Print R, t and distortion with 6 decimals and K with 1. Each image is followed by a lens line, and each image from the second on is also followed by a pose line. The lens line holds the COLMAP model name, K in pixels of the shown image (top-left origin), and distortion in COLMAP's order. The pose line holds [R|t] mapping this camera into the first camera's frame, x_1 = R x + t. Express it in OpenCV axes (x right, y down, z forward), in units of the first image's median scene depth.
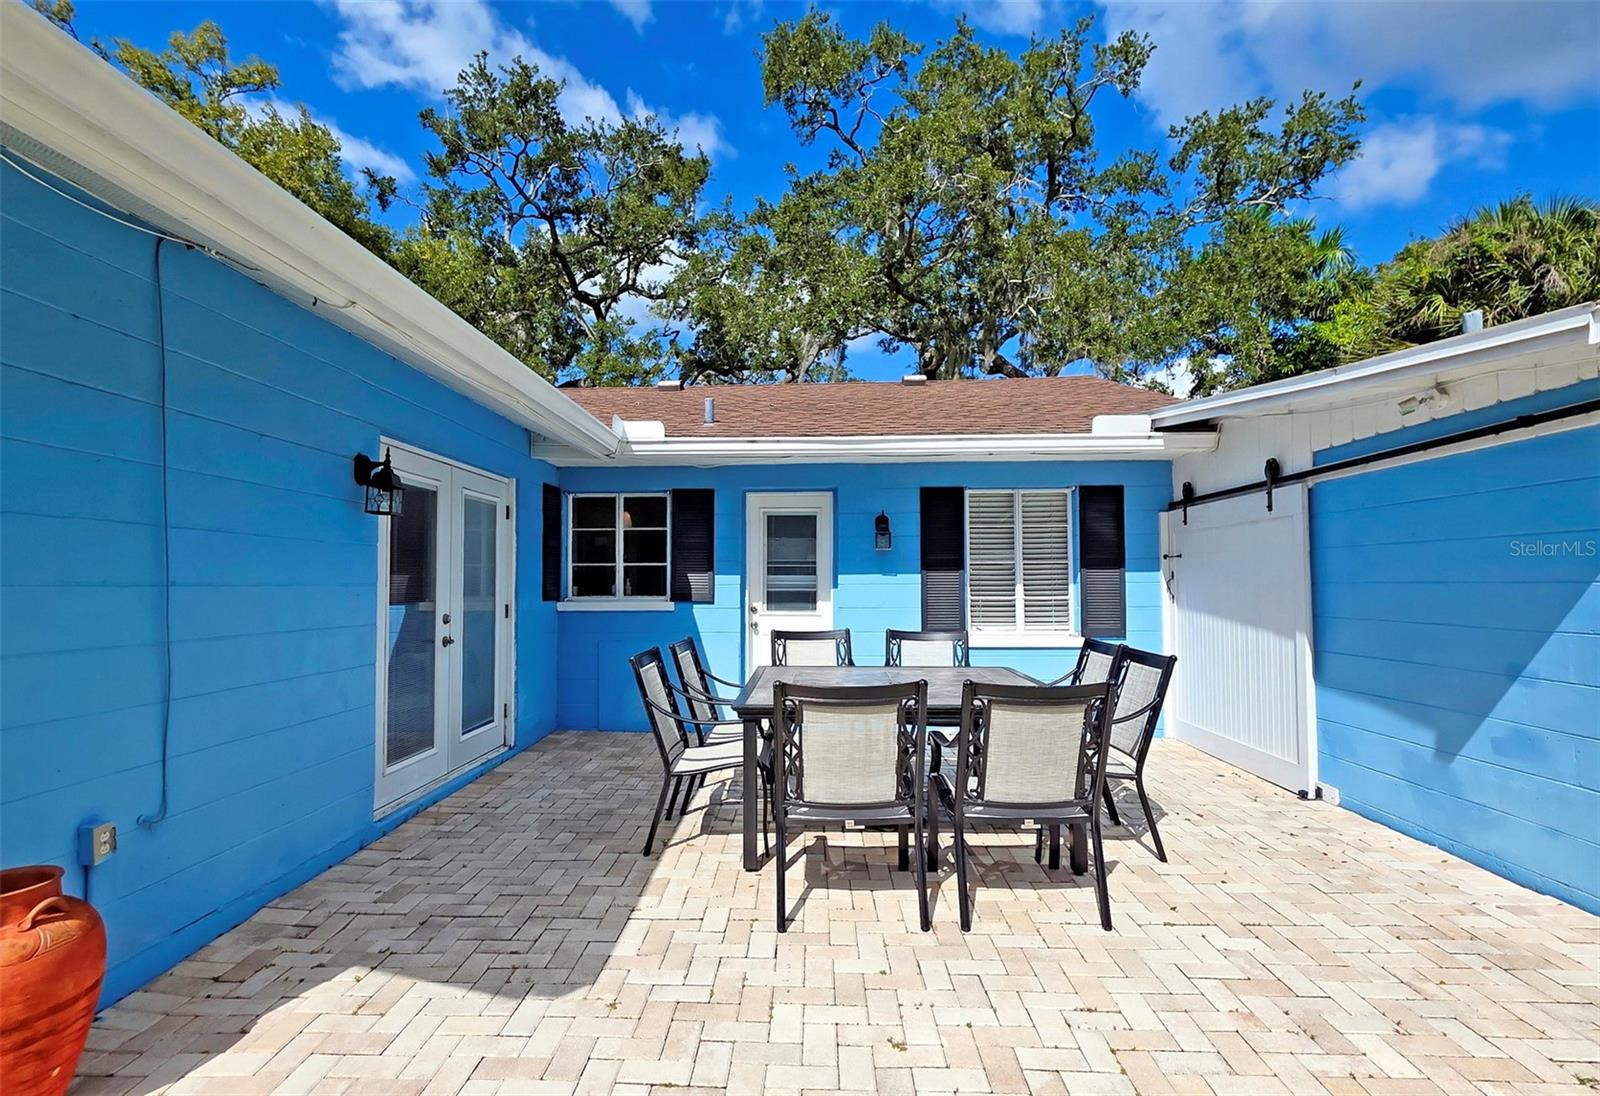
lens RADIAL K [[817.9, 0, 797.2], [0, 817.9, 550.4], [0, 0, 1]] dist [0.001118, -0.001161]
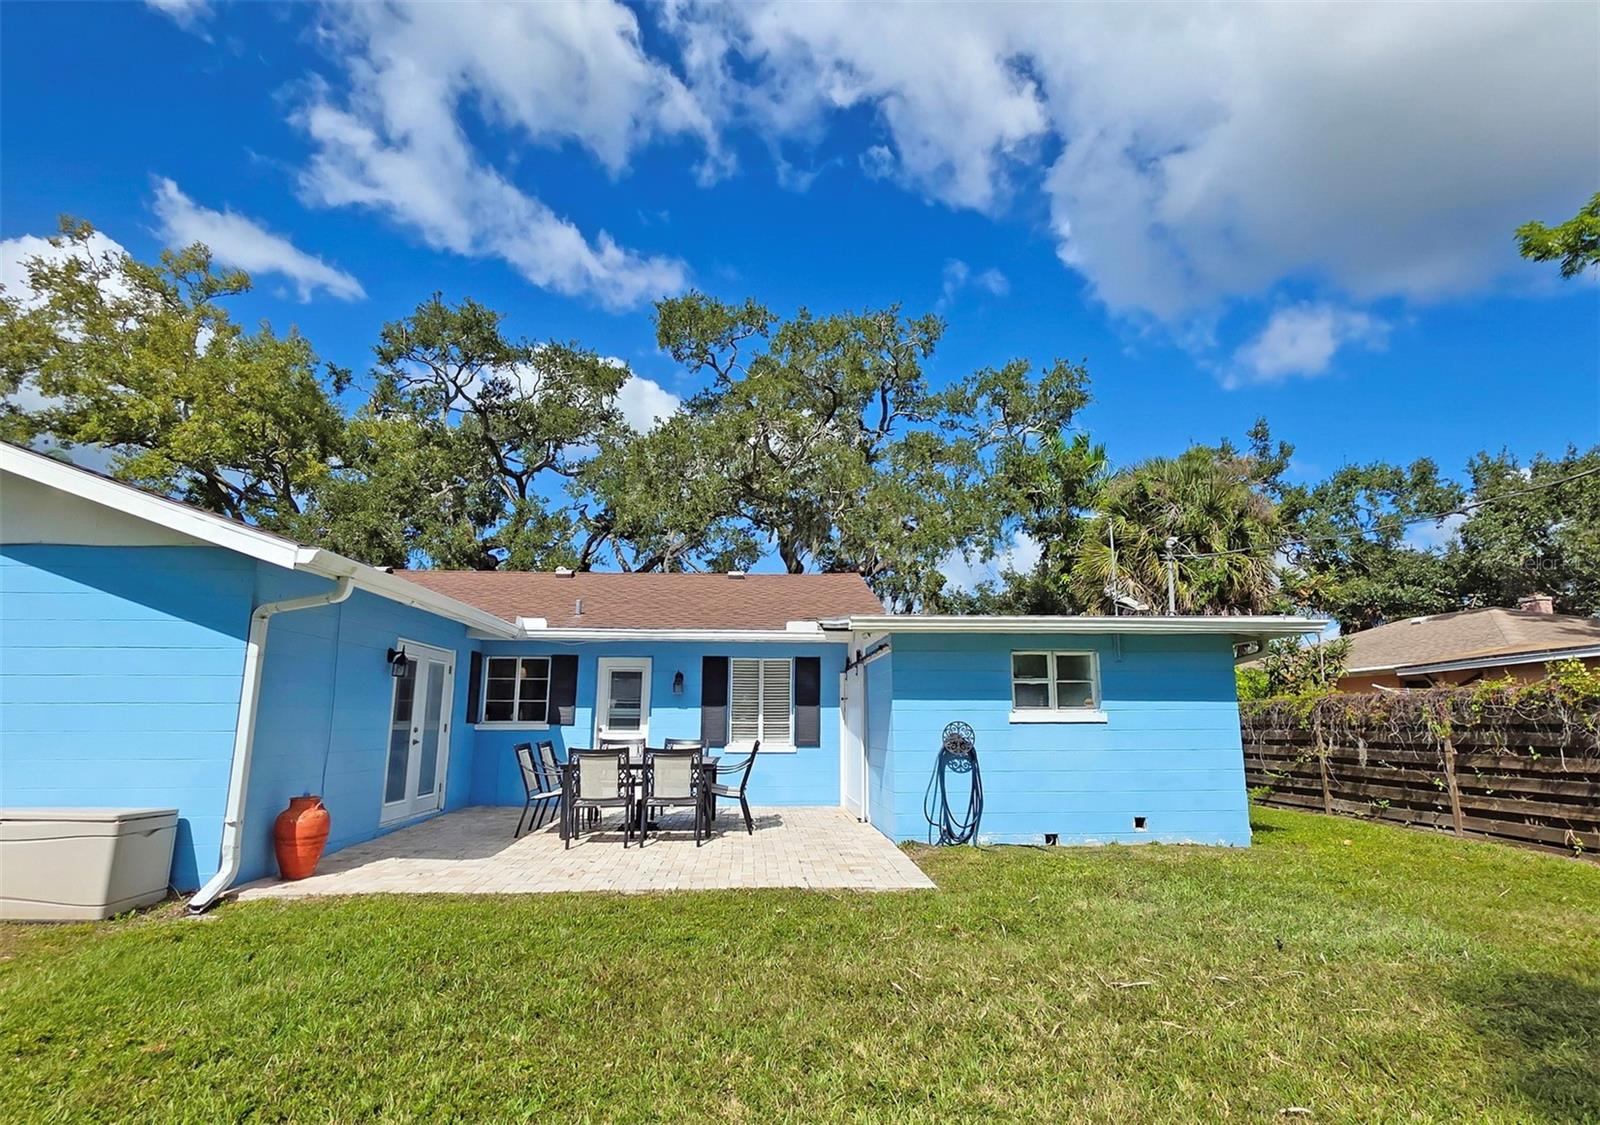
lens RADIAL K [[784.4, 0, 802.5], [0, 784.4, 560.1], [0, 0, 1]] dist [-0.005343, -0.000220]
pose [[0.992968, 0.028196, 0.114978, 0.161530], [-0.009264, 0.986751, -0.161979, -0.012002], [-0.118022, 0.159775, 0.980073, -0.642697]]
